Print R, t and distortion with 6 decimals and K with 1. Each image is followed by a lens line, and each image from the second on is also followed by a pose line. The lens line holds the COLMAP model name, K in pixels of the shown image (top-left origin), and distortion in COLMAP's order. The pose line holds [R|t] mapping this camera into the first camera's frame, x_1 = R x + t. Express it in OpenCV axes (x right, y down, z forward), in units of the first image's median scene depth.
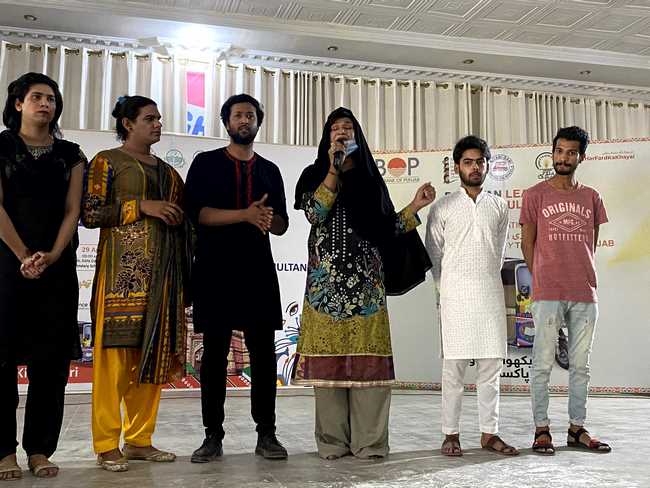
lens RADIAL K [[730.1, 0, 319.9], [0, 730.1, 237.7], [0, 0, 1]] dist [0.125463, -0.356075]
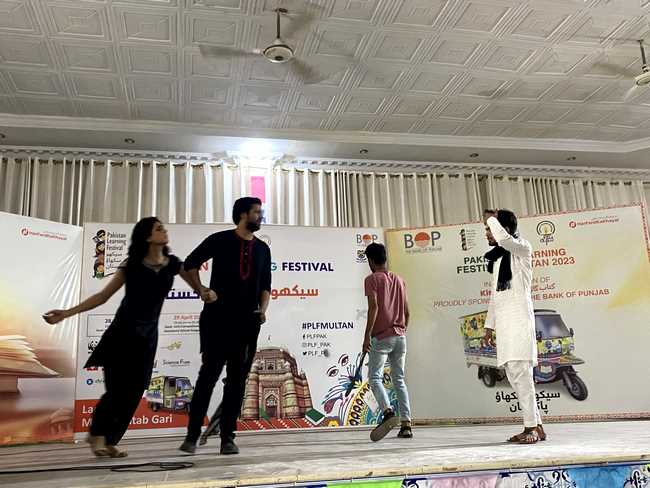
lens RADIAL K [[629.8, 0, 316.5], [0, 629.8, 243.5], [0, 0, 1]] dist [0.154871, -0.448492]
pose [[0.997279, -0.053248, -0.050977, -0.016998], [0.046209, 0.990372, -0.130494, 0.036796], [0.057435, 0.127783, 0.990138, -0.057794]]
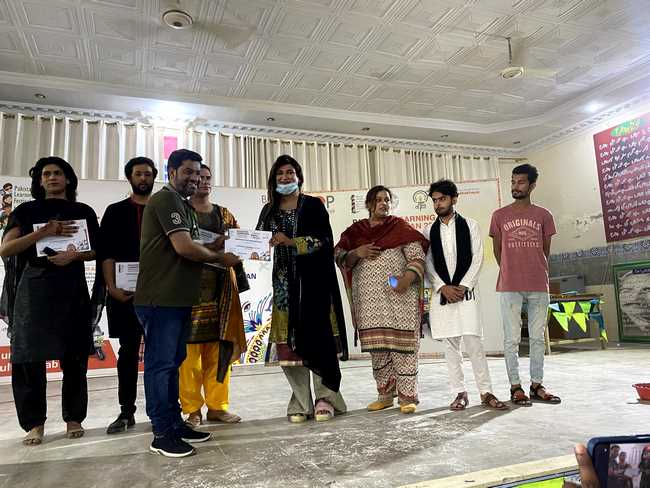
lens RADIAL K [[500.5, 0, 328.0], [0, 500.5, 242.8], [0, 0, 1]] dist [0.039356, -0.043413]
pose [[0.993413, -0.028513, 0.110985, 0.012760], [0.030669, 0.999372, -0.017767, -0.001335], [-0.110409, 0.021054, 0.993663, 0.039137]]
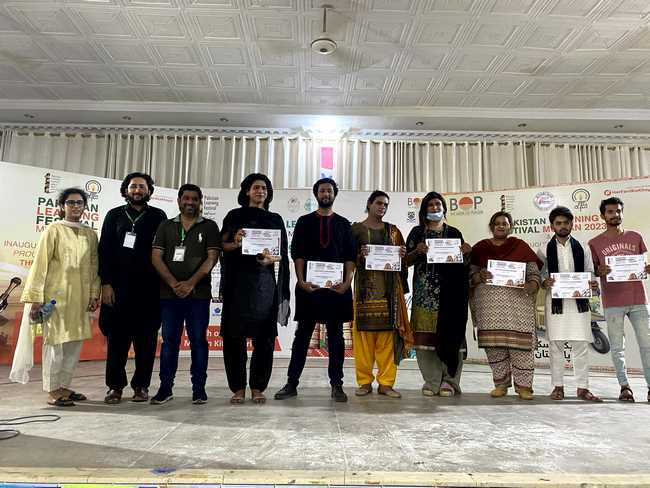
lens RADIAL K [[497.9, 0, 314.2], [0, 497.9, 239.2], [0, 0, 1]] dist [0.040435, -0.061580]
pose [[0.969039, -0.021318, -0.245985, 0.052762], [0.013916, 0.999398, -0.031790, -0.002021], [0.246515, 0.027382, 0.968752, 0.003629]]
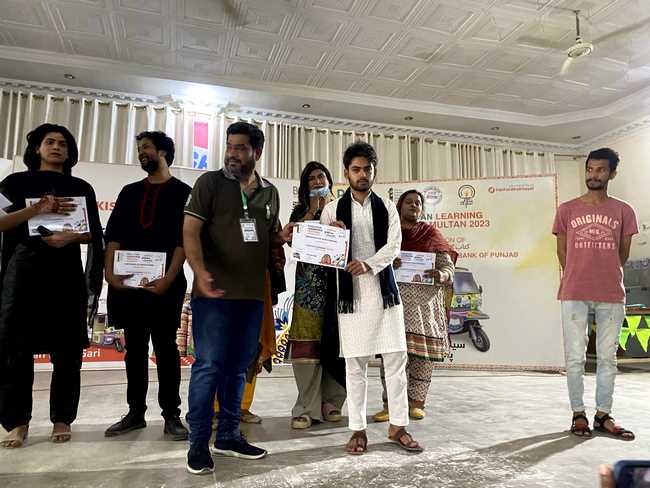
lens RADIAL K [[503.1, 0, 323.7], [0, 503.1, 245.7], [0, 0, 1]] dist [0.021851, -0.009515]
pose [[0.999657, 0.007982, 0.024947, 0.027855], [-0.007623, 0.999867, -0.014436, 0.005925], [-0.025059, 0.014241, 0.999585, 0.098680]]
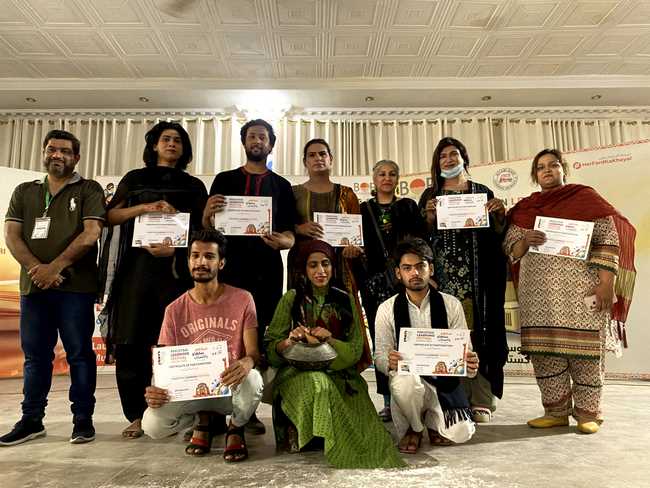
lens RADIAL K [[502.5, 0, 327.7], [0, 502.5, 250.9], [0, 0, 1]] dist [0.015054, -0.007545]
pose [[0.971165, -0.045444, -0.234036, 0.137386], [0.039542, 0.998772, -0.029852, 0.025213], [0.235105, 0.019737, 0.971770, 0.151427]]
